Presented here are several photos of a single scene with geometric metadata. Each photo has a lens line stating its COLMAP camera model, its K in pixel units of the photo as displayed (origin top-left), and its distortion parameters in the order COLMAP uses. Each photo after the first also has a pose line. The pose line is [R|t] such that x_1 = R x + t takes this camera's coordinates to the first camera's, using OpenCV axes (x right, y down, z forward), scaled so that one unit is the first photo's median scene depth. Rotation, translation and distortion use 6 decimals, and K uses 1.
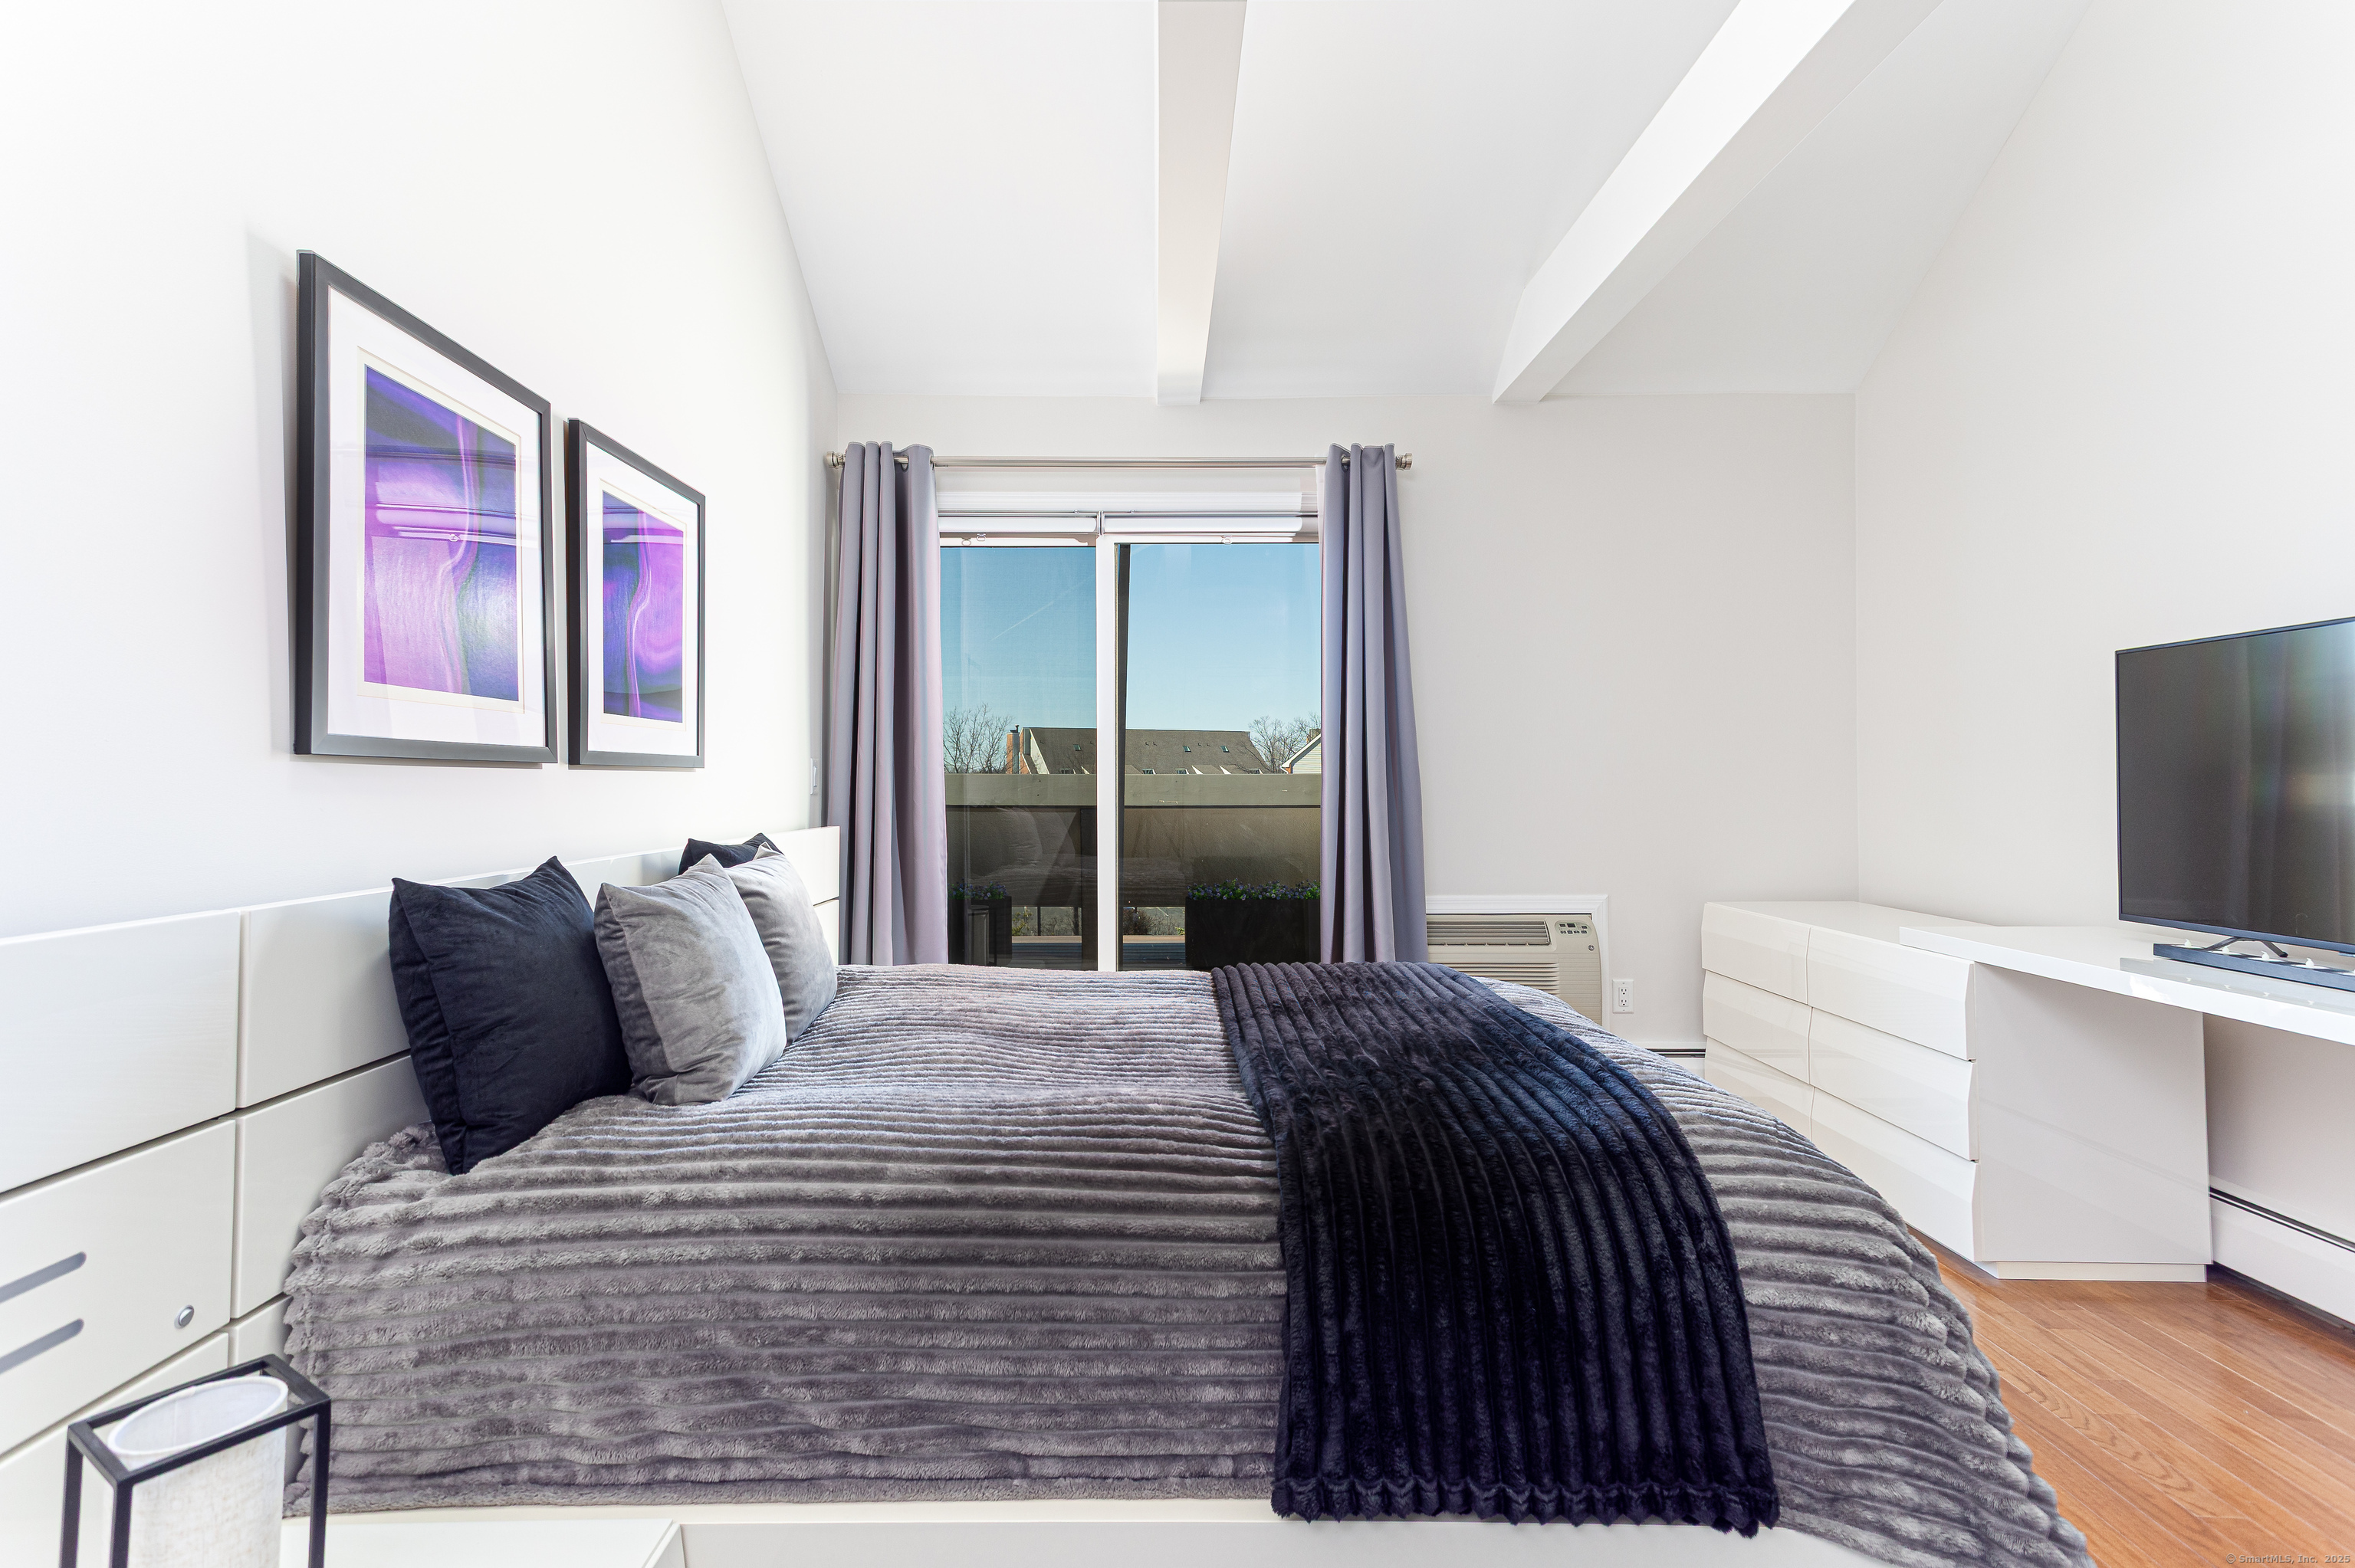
lens RADIAL K [[1107.6, 0, 1167.6], [0, 1107.6, 770.8], [0, 0, 1]] dist [0.032855, -0.000429]
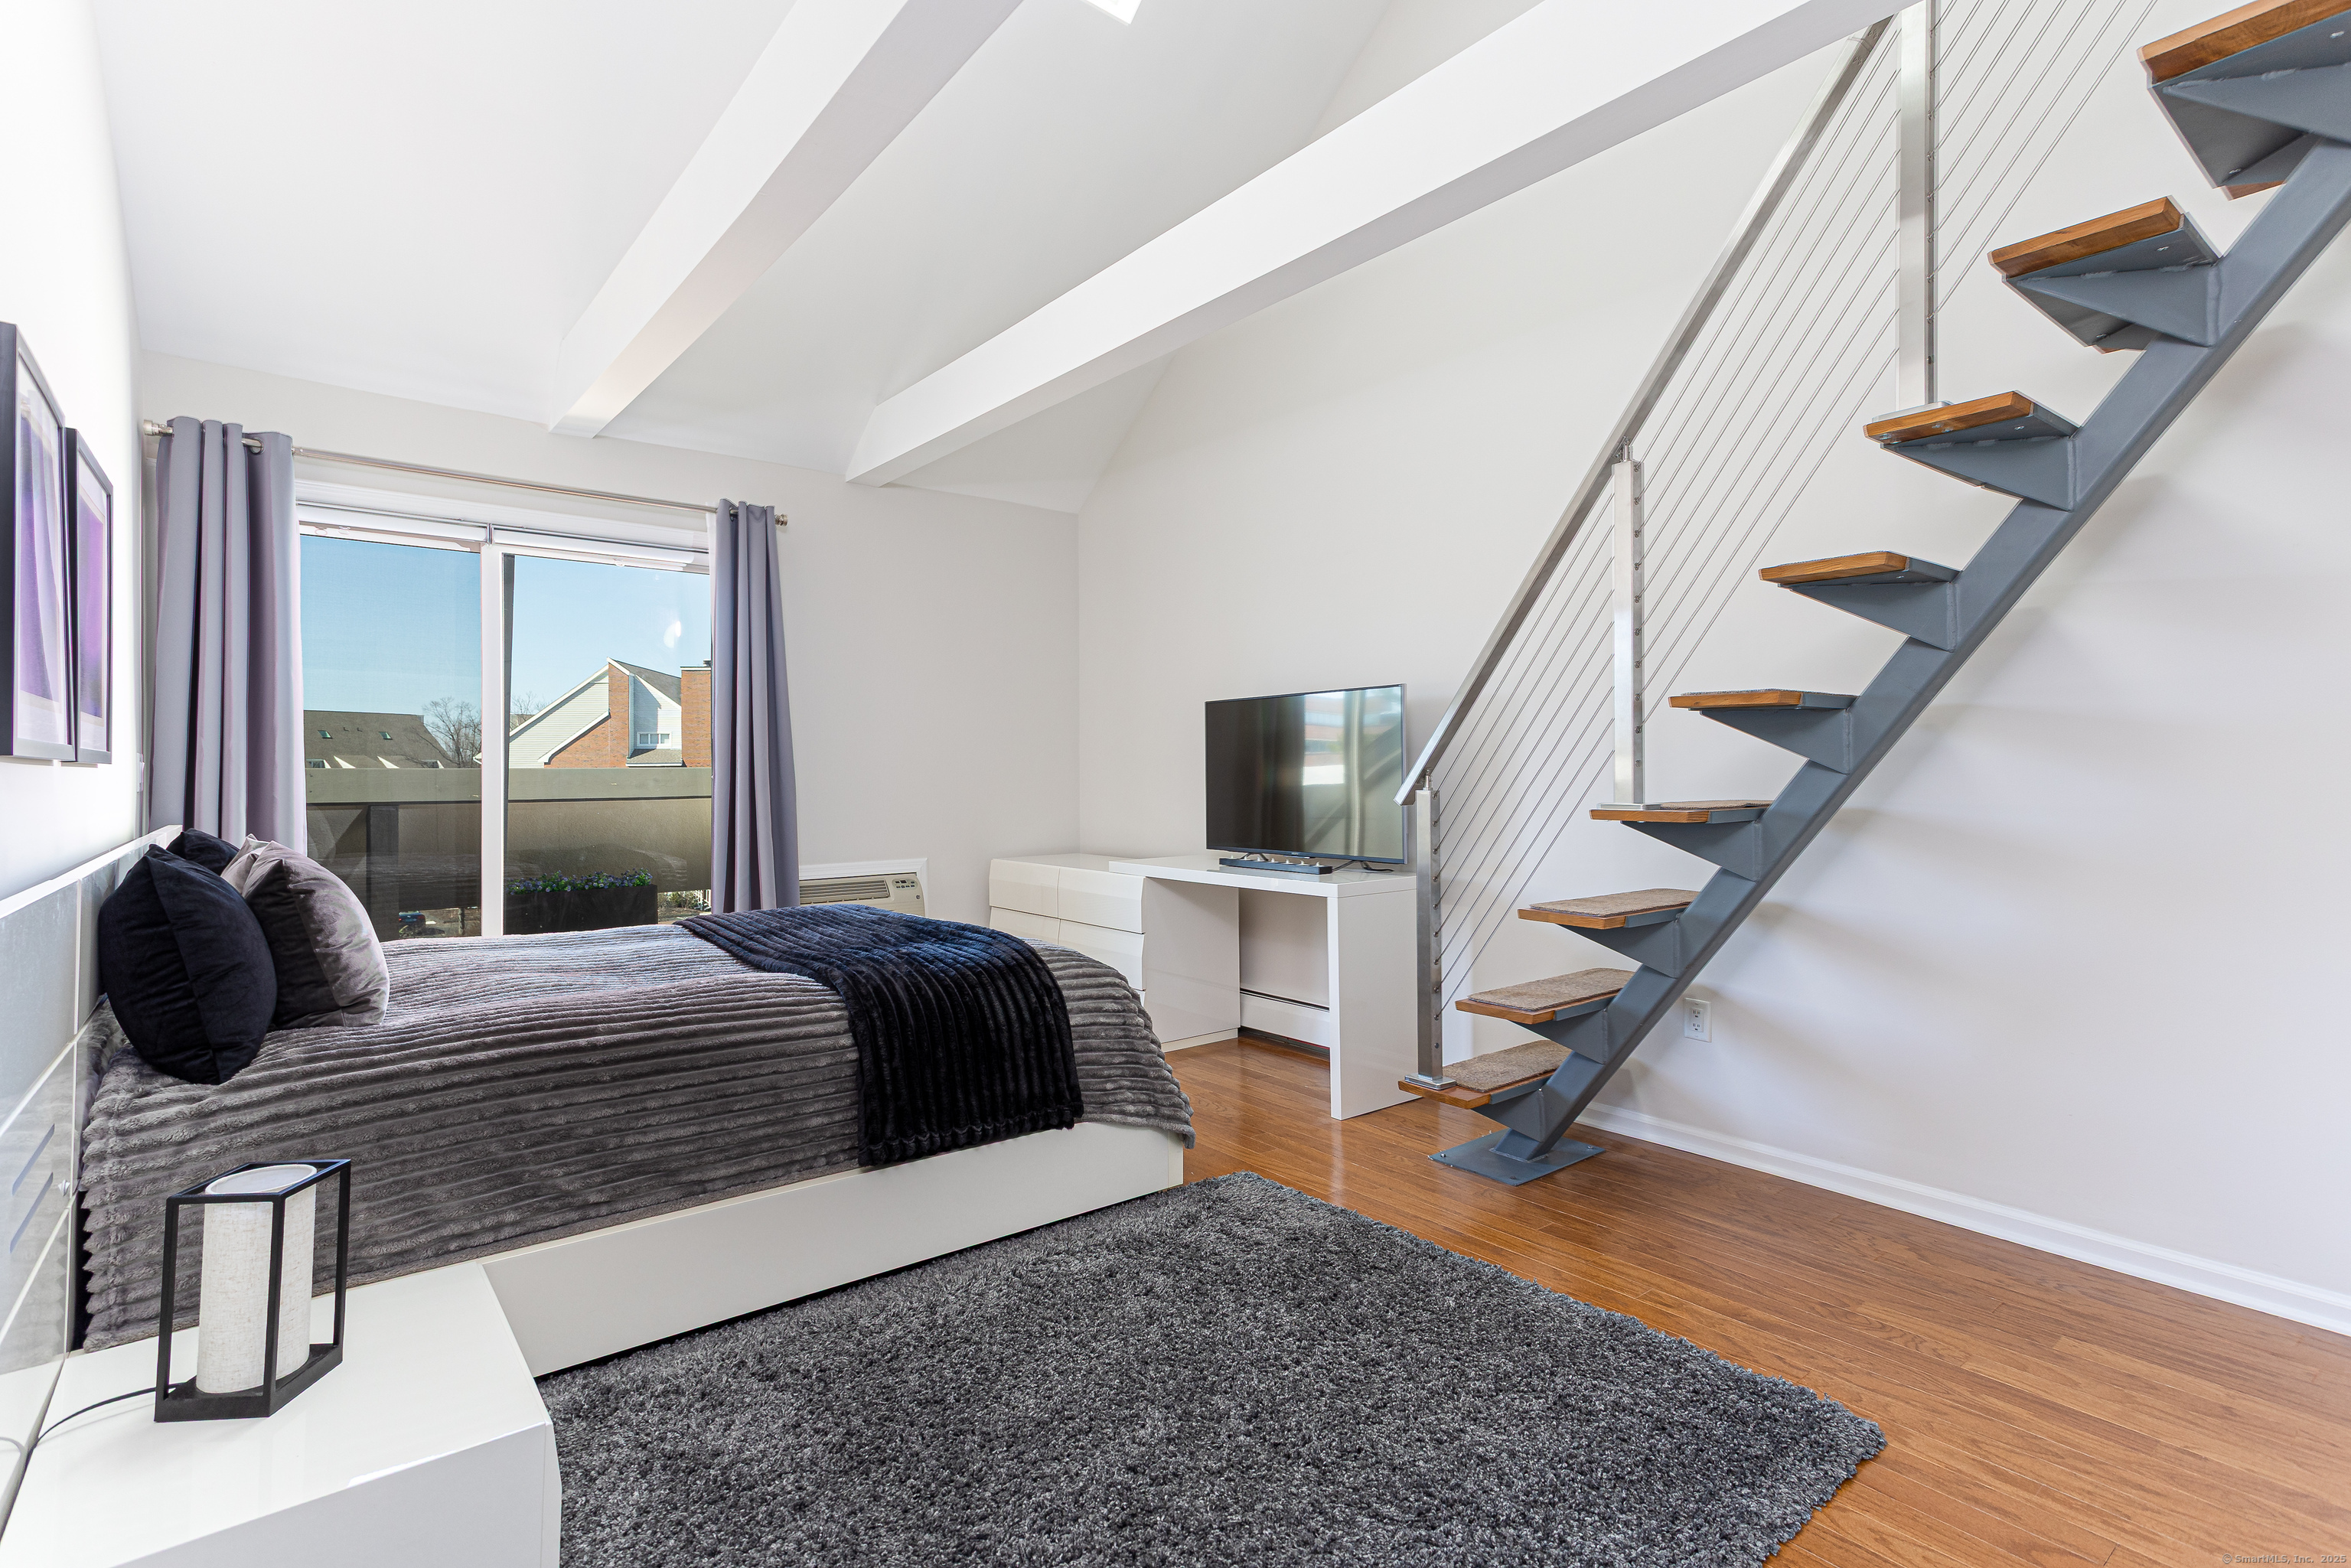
lens RADIAL K [[1105.8, 0, 1165.6], [0, 1105.8, 770.8], [0, 0, 1]] dist [0.032855, -0.000429]
pose [[0.791255, -0.001323, 0.611485, -0.596489], [-0.002692, 0.999980, 0.005647, -0.009864], [-0.611481, -0.006115, 0.791236, -0.726932]]
